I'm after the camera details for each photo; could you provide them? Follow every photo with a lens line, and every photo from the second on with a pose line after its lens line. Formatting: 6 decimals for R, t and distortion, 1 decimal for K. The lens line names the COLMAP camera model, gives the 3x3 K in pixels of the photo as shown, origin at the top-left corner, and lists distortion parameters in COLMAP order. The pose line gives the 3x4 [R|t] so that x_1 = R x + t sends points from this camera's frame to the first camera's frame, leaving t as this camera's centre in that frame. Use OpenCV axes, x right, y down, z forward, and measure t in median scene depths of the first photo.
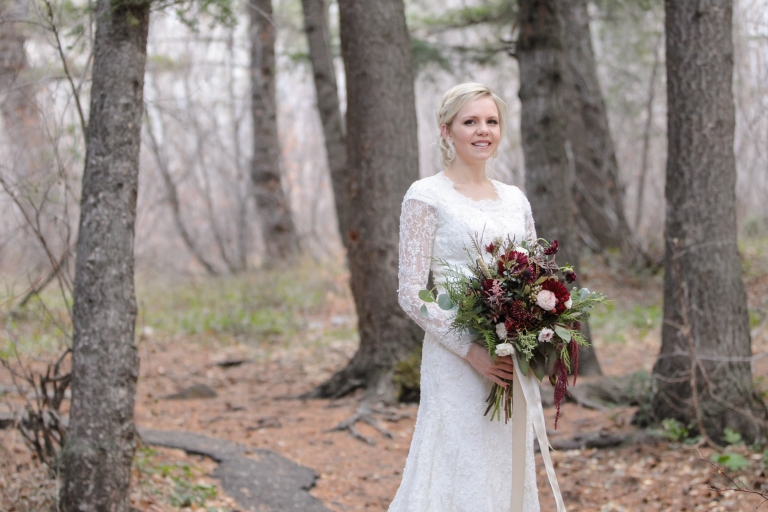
lens RADIAL K [[2729.5, 0, 384.0], [0, 2729.5, 140.5], [0, 0, 1]] dist [-0.334837, 0.478537]
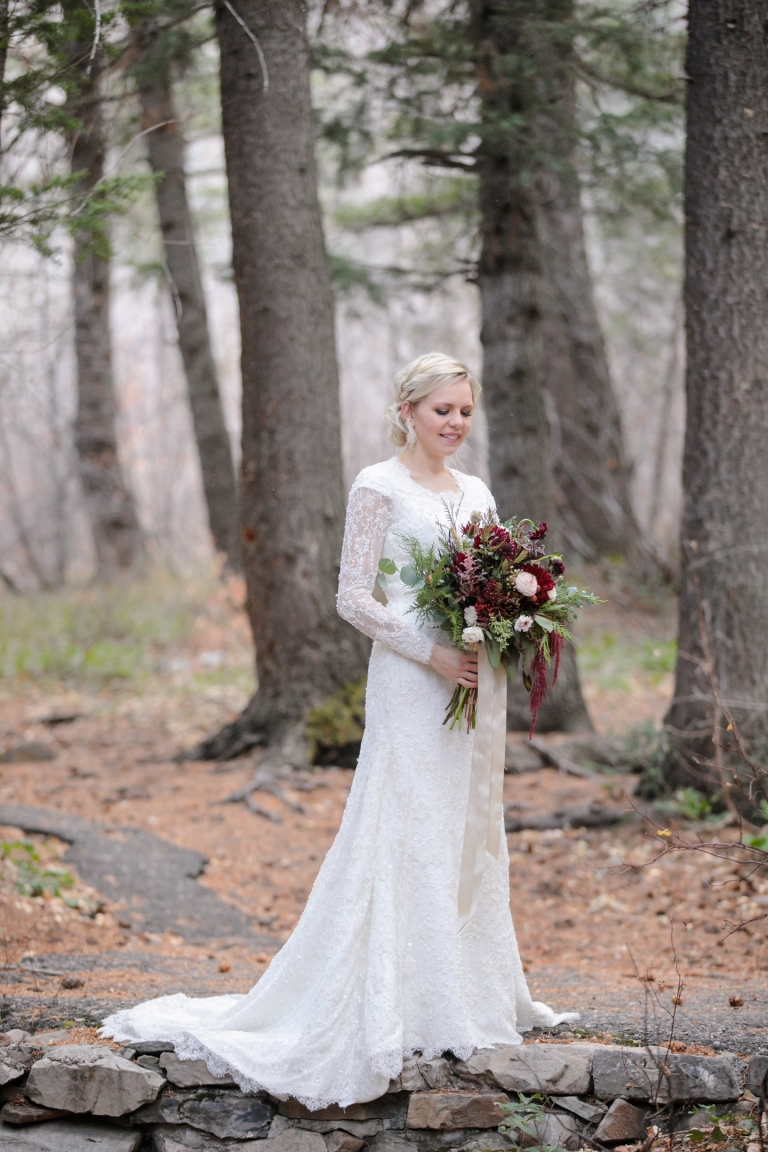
lens RADIAL K [[4861.9, 0, 384.0], [0, 4861.9, 576.0], [0, 0, 1]] dist [0.265944, 5.860575]
pose [[0.999446, 0.005044, 0.032887, -0.018246], [-0.006448, 0.999065, 0.042754, -0.009502], [-0.032641, -0.042943, 0.998544, -0.288102]]
